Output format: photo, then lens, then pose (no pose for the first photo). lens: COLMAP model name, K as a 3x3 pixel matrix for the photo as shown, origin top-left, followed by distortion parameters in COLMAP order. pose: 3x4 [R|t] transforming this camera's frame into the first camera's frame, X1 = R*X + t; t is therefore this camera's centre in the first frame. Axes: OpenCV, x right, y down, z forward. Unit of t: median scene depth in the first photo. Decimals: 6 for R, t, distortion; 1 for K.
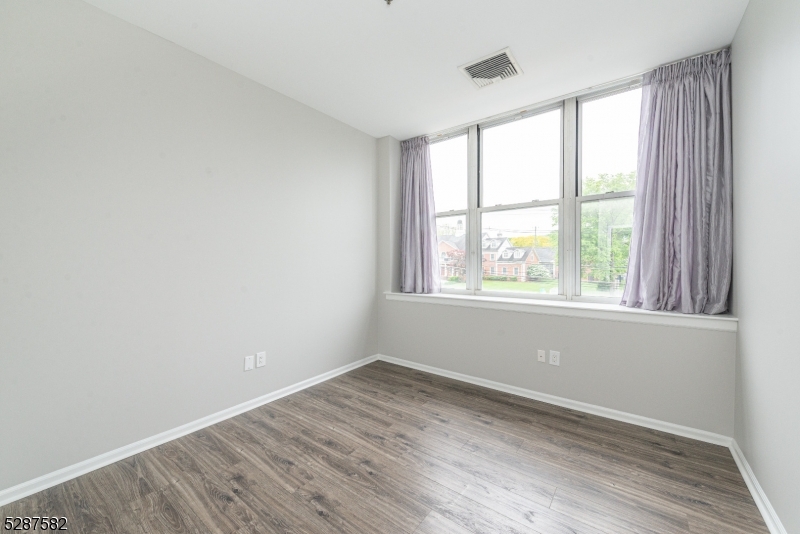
lens RADIAL K [[320.9, 0, 395.0], [0, 320.9, 263.0], [0, 0, 1]] dist [-0.000676, -0.000483]
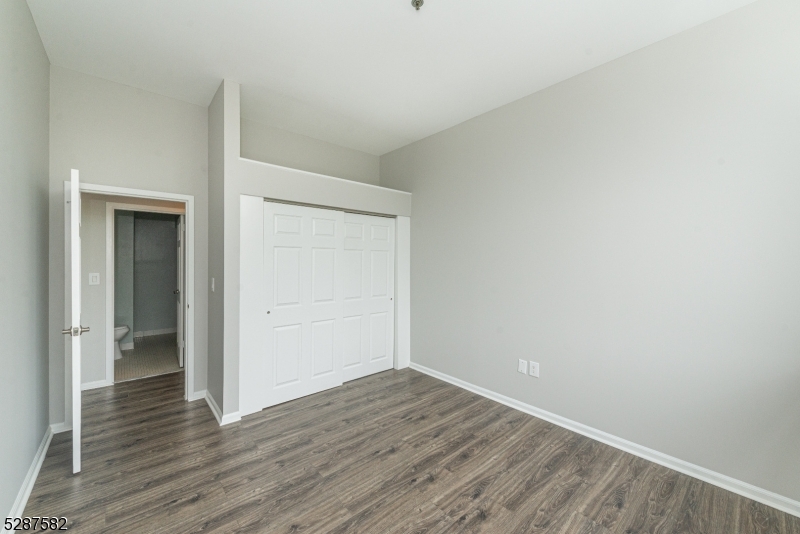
lens RADIAL K [[320.9, 0, 395.0], [0, 320.9, 263.0], [0, 0, 1]] dist [-0.000676, -0.000483]
pose [[-0.229375, 0.004839, -0.973326, 0.753726], [-0.021052, 0.999729, 0.009932, -0.028609], [0.973110, 0.022768, -0.229211, 0.956012]]
